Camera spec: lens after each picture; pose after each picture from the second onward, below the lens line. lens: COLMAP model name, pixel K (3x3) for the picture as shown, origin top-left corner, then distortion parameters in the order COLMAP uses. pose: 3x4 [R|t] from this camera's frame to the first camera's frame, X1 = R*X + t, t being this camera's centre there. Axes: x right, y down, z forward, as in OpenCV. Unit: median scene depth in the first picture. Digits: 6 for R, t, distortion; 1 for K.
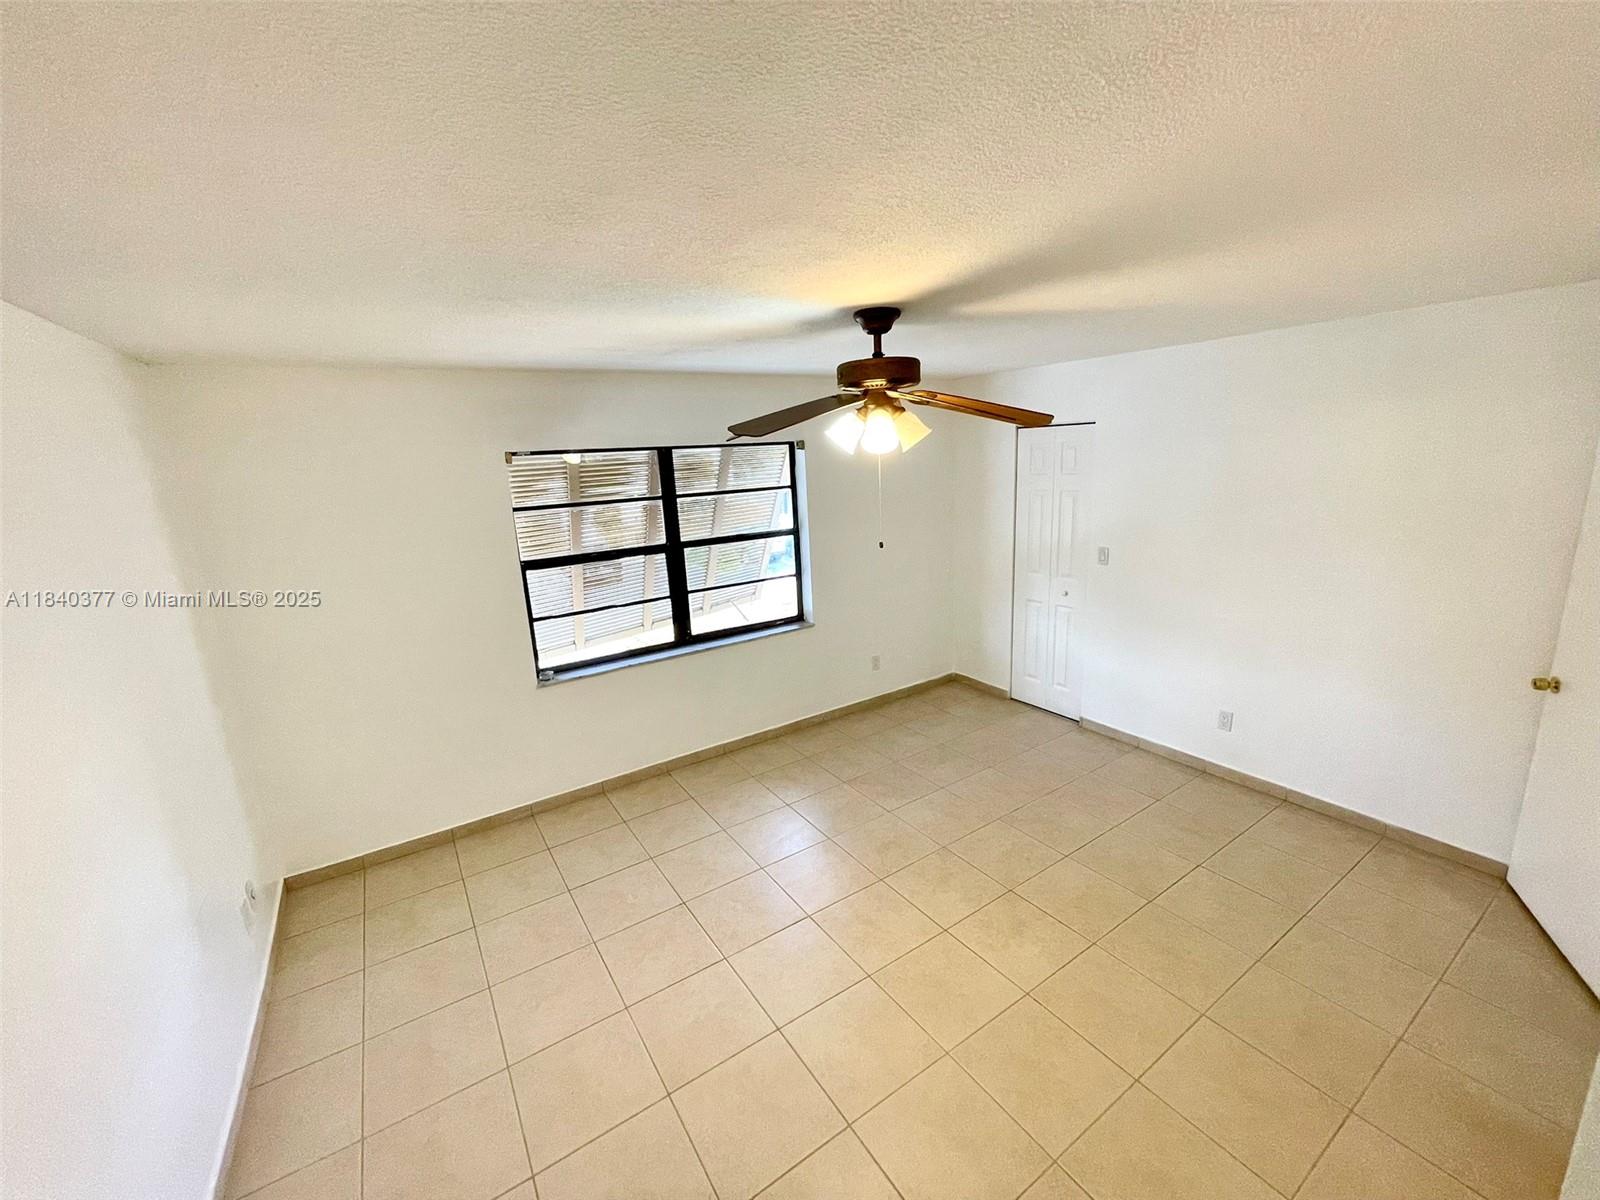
lens RADIAL K [[648.3, 0, 799.5], [0, 648.3, 598.1], [0, 0, 1]] dist [-0.002732, -0.000069]
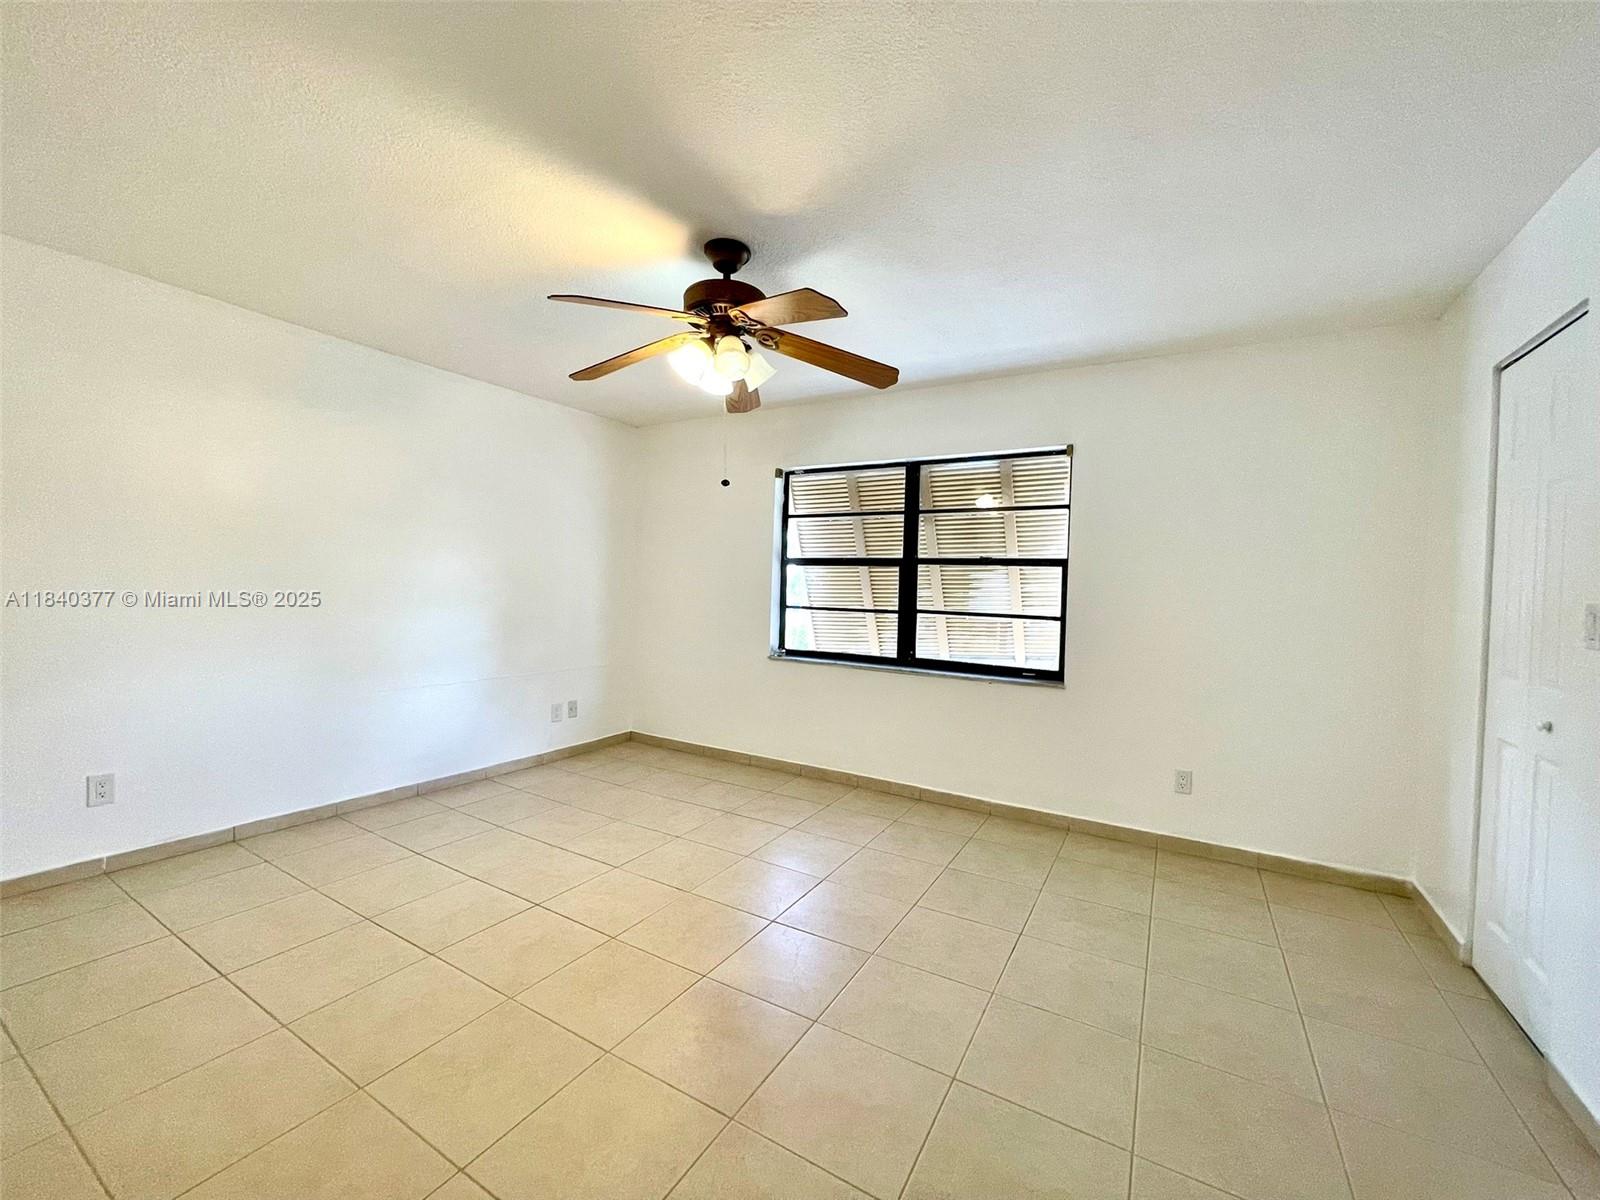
lens RADIAL K [[648.3, 0, 799.5], [0, 648.3, 598.1], [0, 0, 1]] dist [-0.002732, -0.000069]
pose [[0.438452, 0.077319, -0.895423, 0.615713], [-0.249111, 0.967713, -0.038418, 0.053000], [0.863541, 0.239904, 0.443556, 0.431721]]
